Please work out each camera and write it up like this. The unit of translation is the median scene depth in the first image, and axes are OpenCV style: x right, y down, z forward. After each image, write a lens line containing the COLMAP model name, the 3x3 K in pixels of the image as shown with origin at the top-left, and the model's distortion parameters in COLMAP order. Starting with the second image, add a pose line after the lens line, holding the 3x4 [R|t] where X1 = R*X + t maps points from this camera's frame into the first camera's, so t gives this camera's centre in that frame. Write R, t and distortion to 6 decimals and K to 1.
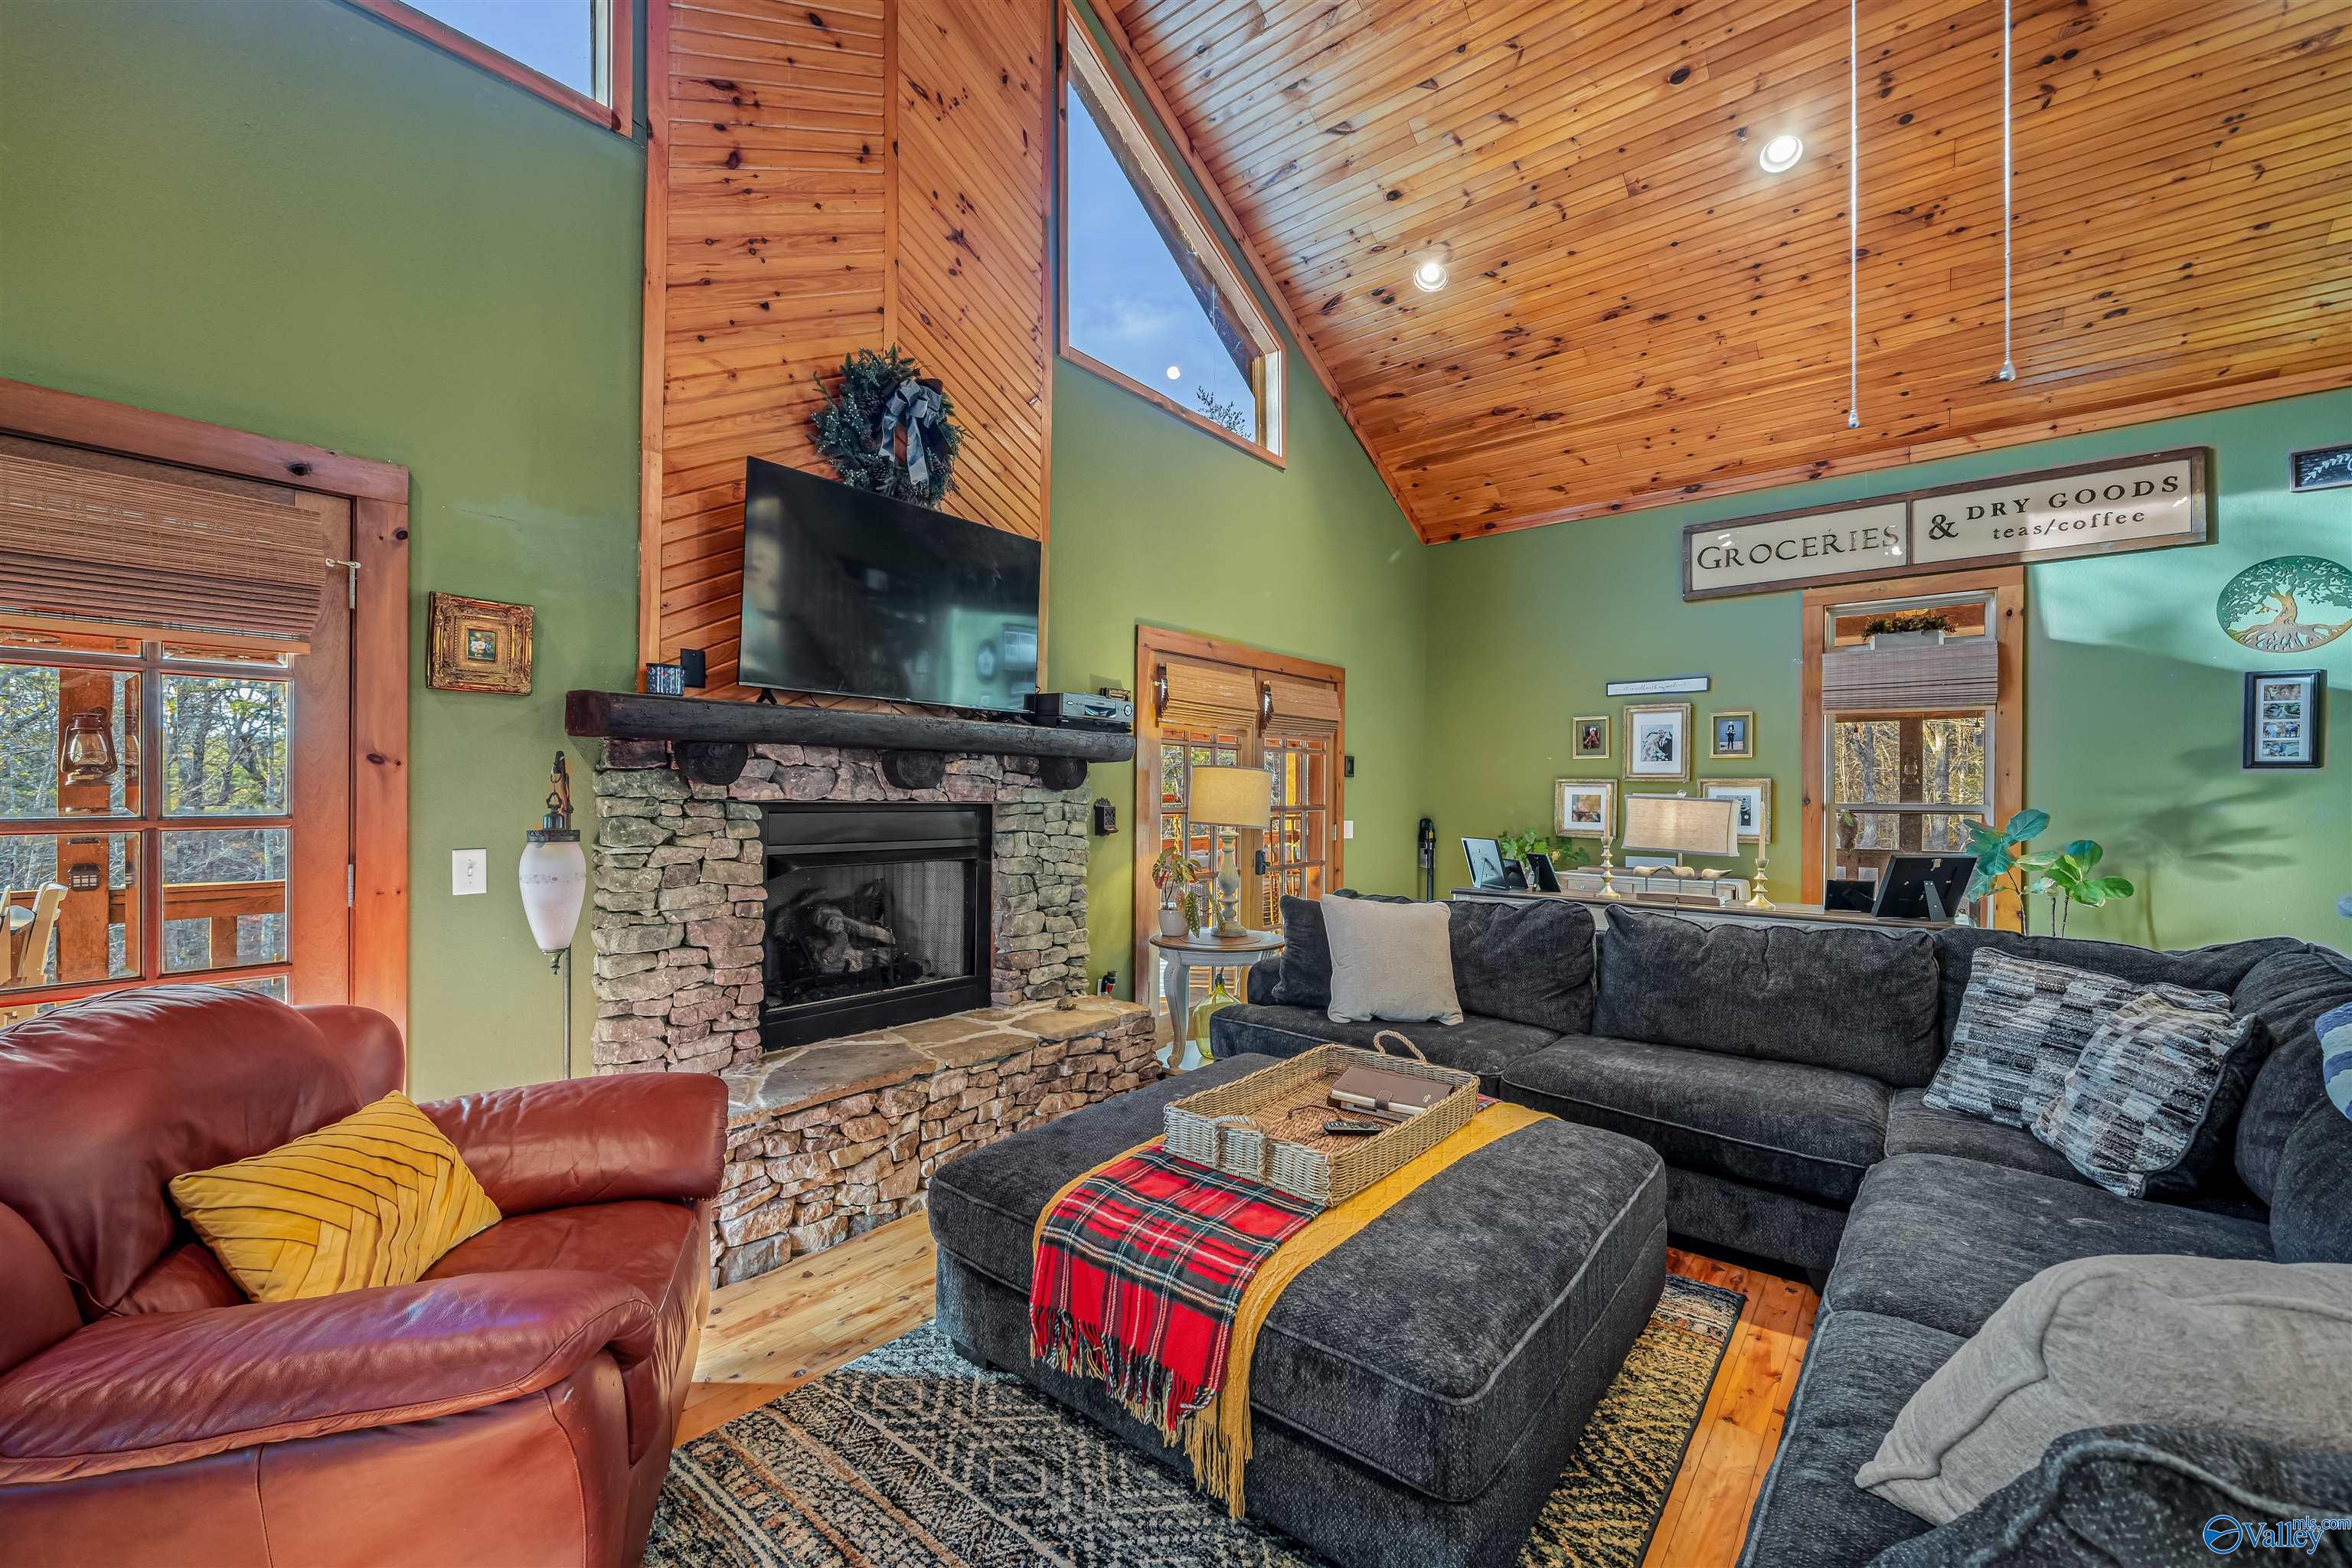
lens RADIAL K [[941.6, 0, 1169.1], [0, 941.6, 792.6], [0, 0, 1]] dist [-0.002917, 0.000497]
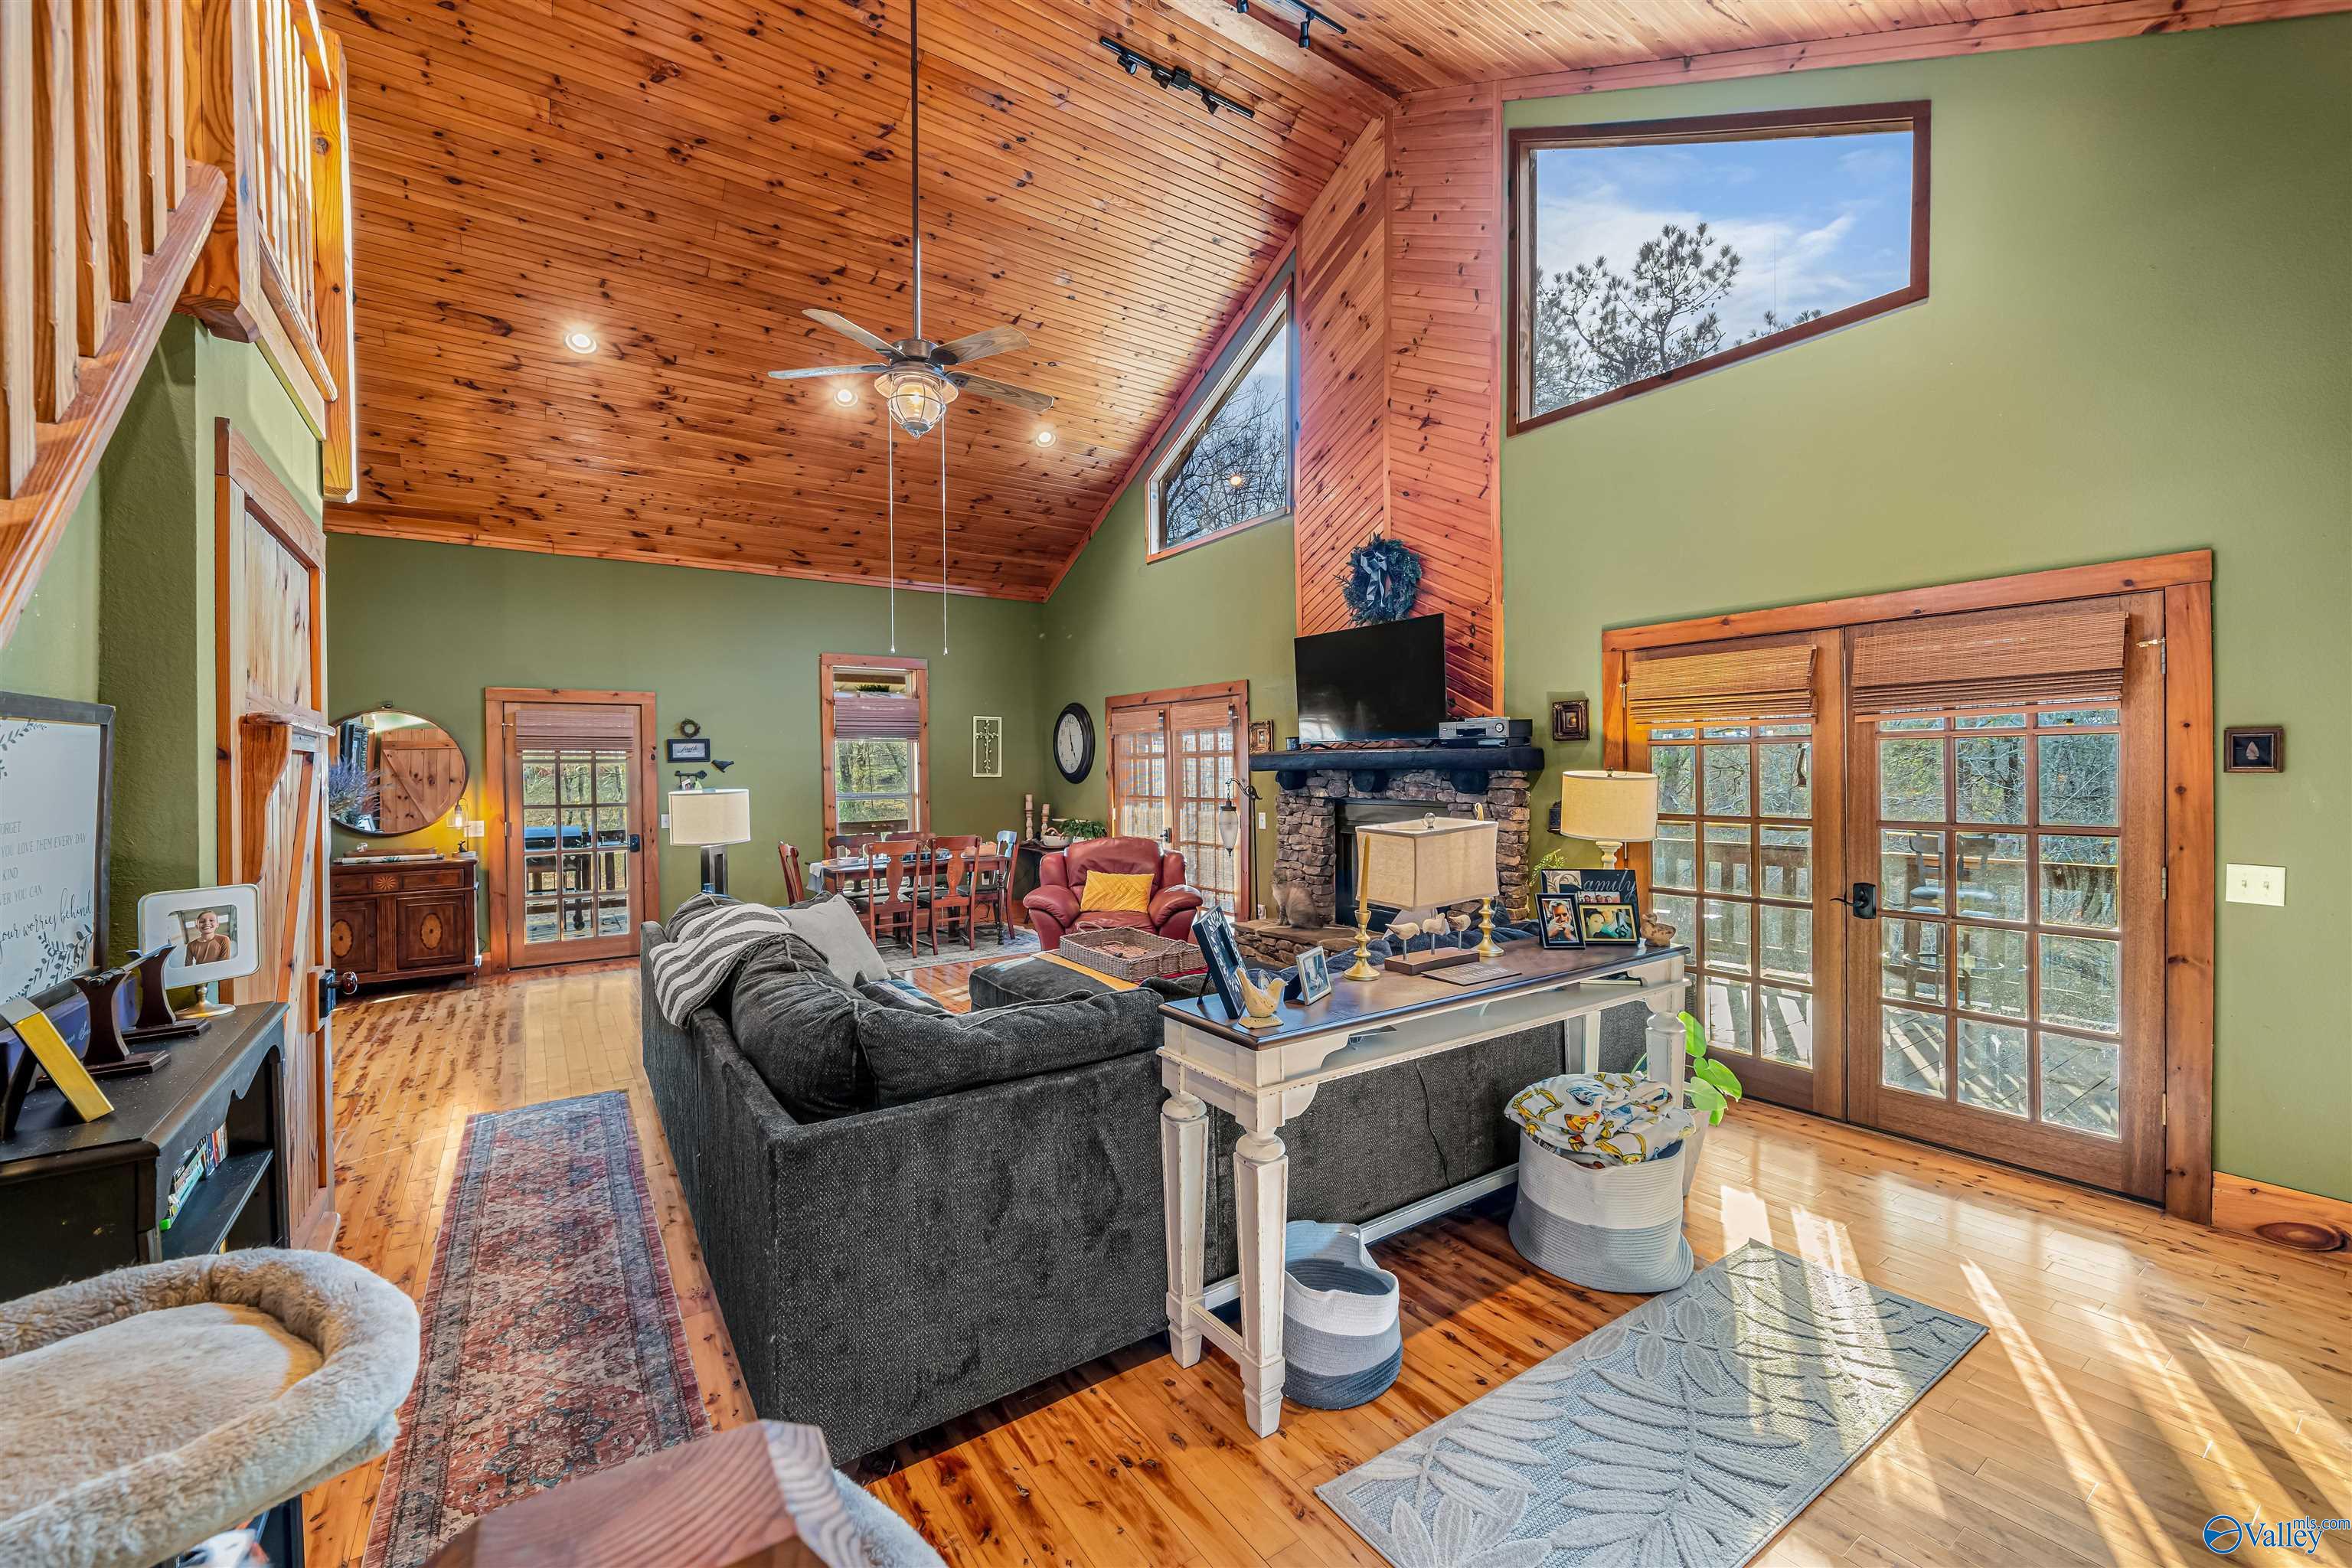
lens RADIAL K [[941.6, 0, 1165.9], [0, 941.6, 777.8], [0, 0, 1]] dist [-0.002917, 0.000497]
pose [[-0.283453, 0.006441, -0.958965, 1.294365], [0.010040, 0.999943, 0.003748, -0.035316], [0.958934, -0.008565, -0.283501, 0.999214]]
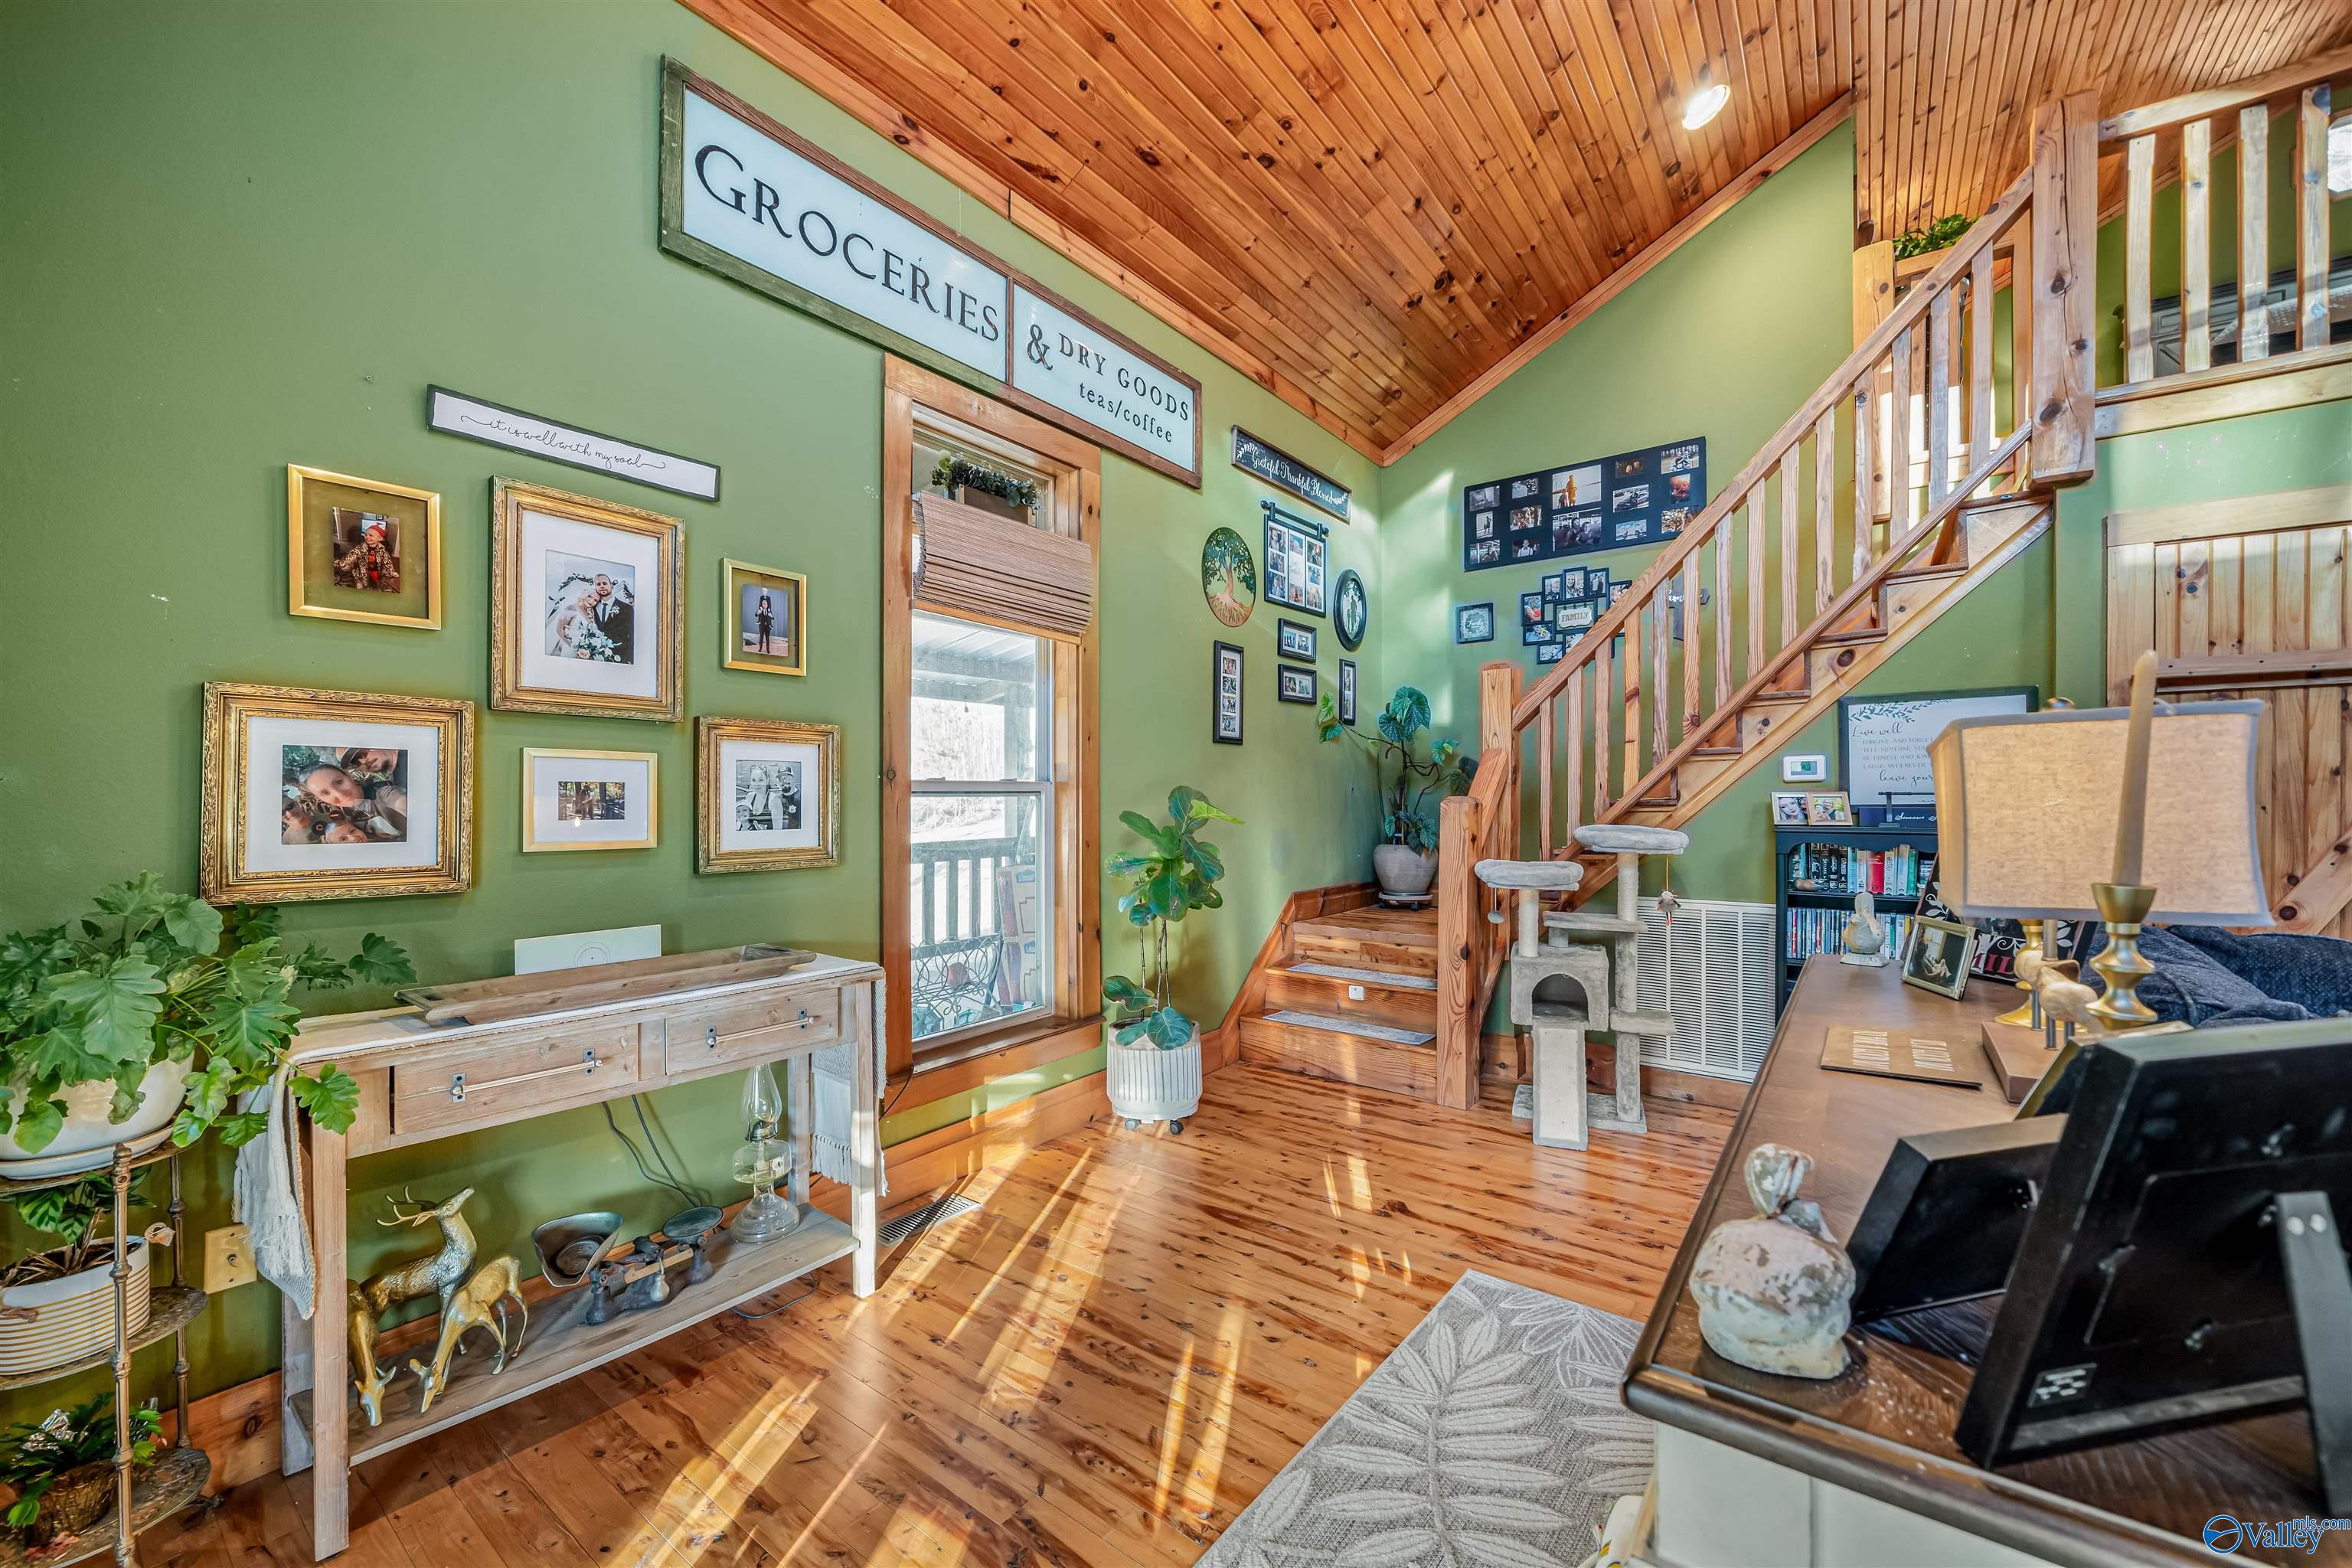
lens RADIAL K [[943.8, 0, 1185.0], [0, 943.8, 795.1], [0, 0, 1]] dist [-0.002413, -0.000089]
pose [[-0.049078, -0.008229, 0.998761, 0.240428], [-0.006105, 0.999950, 0.007939, 0.022314], [-0.998776, -0.005708, -0.049125, 1.270979]]
